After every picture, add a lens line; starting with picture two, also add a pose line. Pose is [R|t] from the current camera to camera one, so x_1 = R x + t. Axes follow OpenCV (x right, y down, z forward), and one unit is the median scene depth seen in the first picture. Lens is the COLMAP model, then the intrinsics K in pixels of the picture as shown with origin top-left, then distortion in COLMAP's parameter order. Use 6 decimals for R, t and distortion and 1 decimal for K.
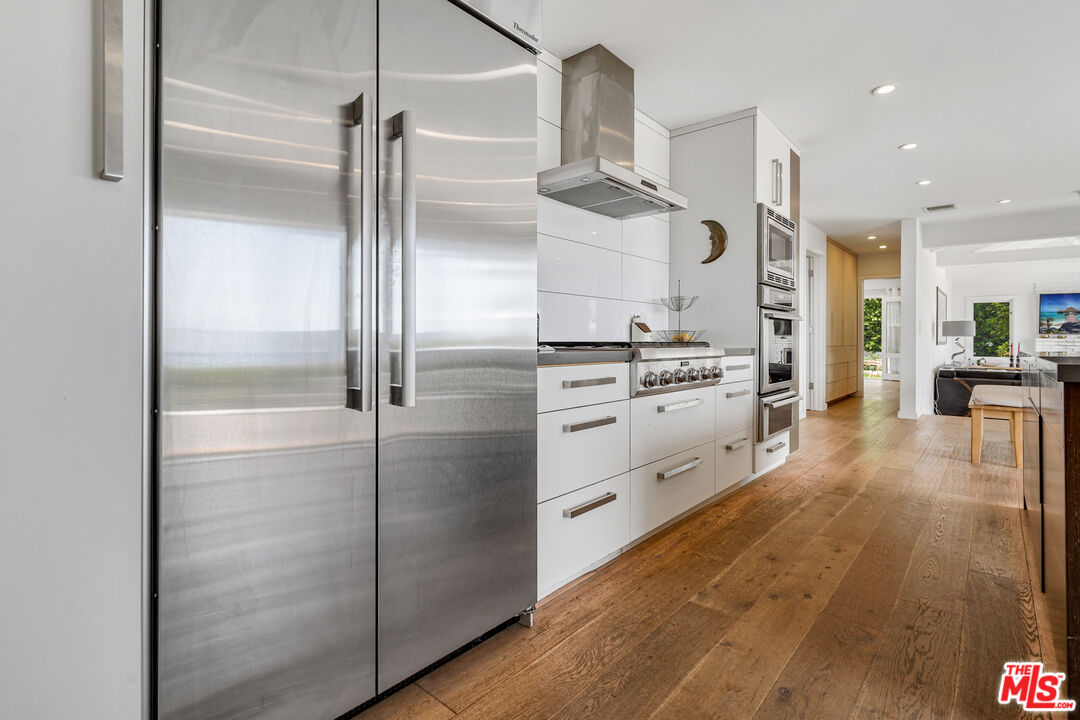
lens RADIAL K [[518.3, 0, 529.2], [0, 518.3, 337.2], [0, 0, 1]] dist [-0.003198, -0.001198]
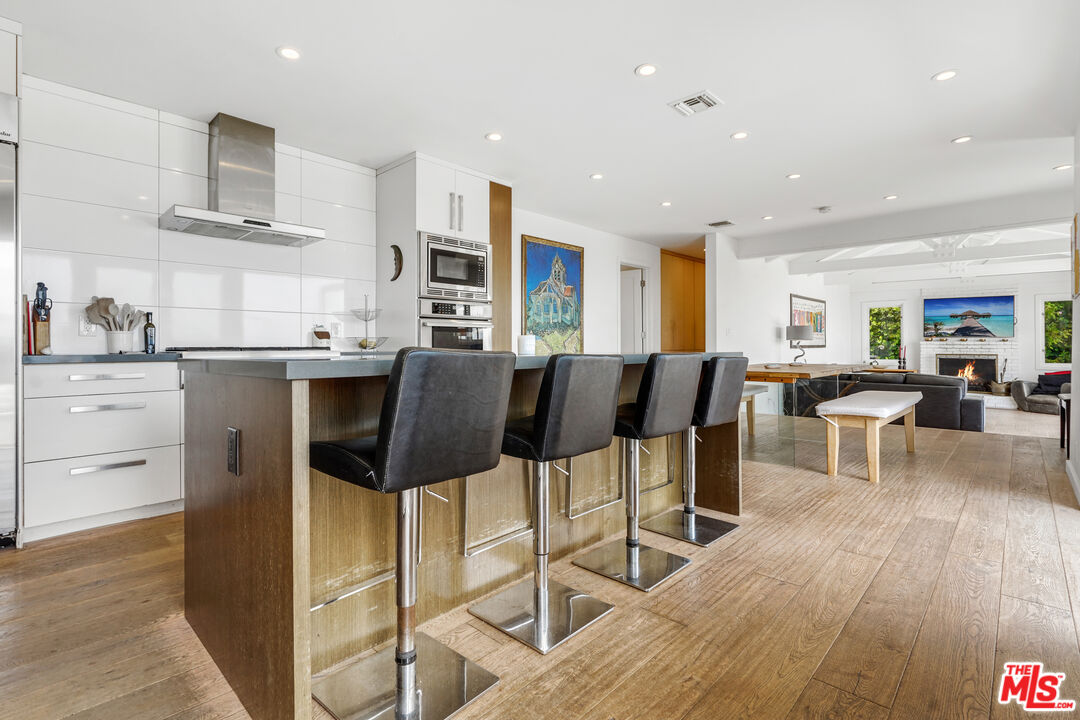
lens RADIAL K [[509.0, 0, 534.7], [0, 509.0, 347.0], [0, 0, 1]] dist [0.000127, -0.000308]
pose [[0.999446, -0.007340, -0.032475, 0.640103], [0.007526, 0.999956, 0.005611, 0.005243], [0.032433, -0.005853, 0.999457, -0.149130]]
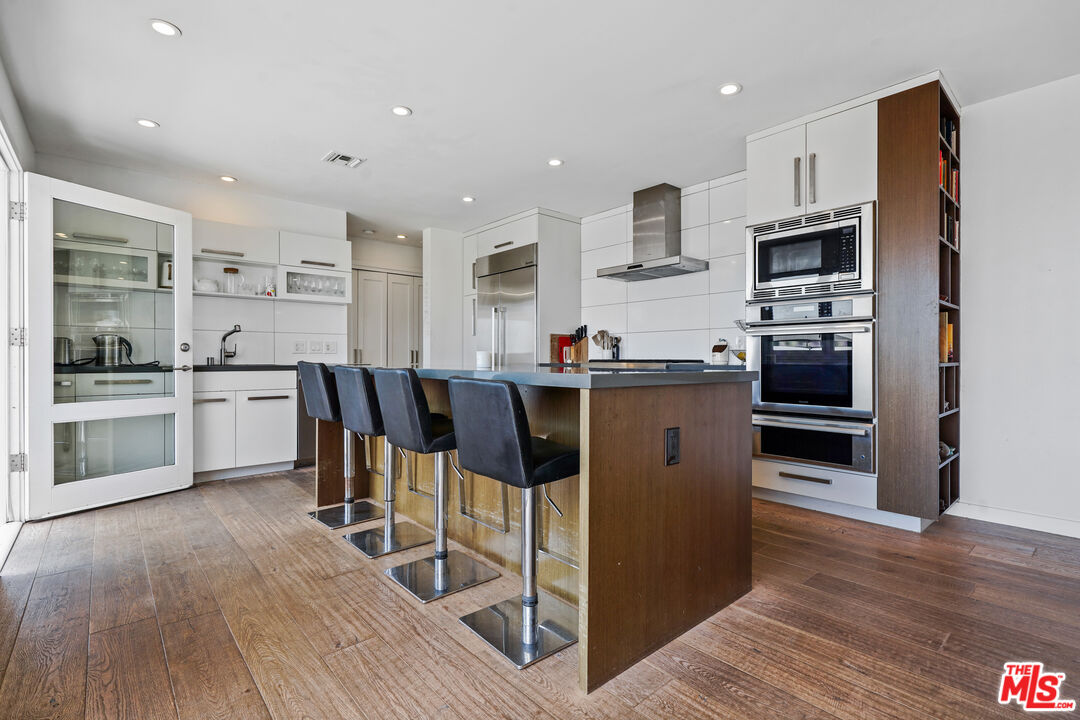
lens RADIAL K [[500.8, 0, 539.4], [0, 500.8, 360.0], [0, 0, 1]] dist [-0.000977, -0.000100]
pose [[-0.121122, -0.000789, -0.992637, 1.277232], [0.004004, 0.999991, -0.001284, 0.008435], [0.992630, -0.004130, -0.121117, 0.598629]]
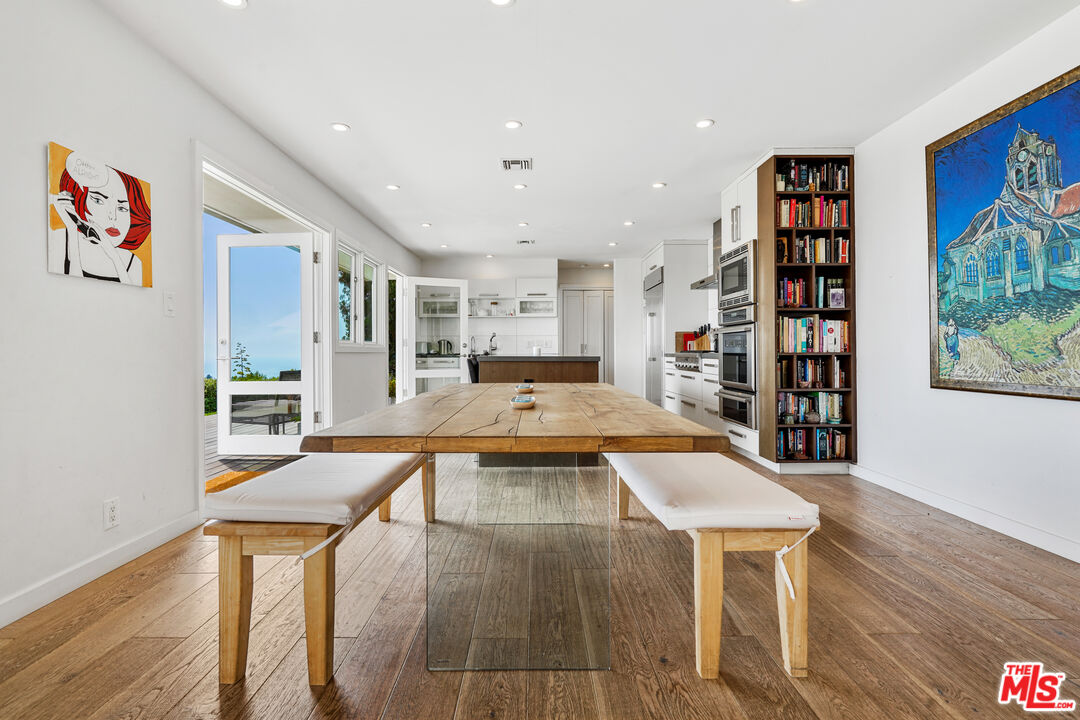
lens RADIAL K [[509.0, 0, 534.7], [0, 509.0, 347.0], [0, 0, 1]] dist [0.000127, -0.000308]
pose [[-0.743036, -0.006418, -0.669220, 1.540905], [0.003651, 0.999900, -0.013642, 0.014804], [0.669241, -0.012580, -0.742939, 1.464462]]
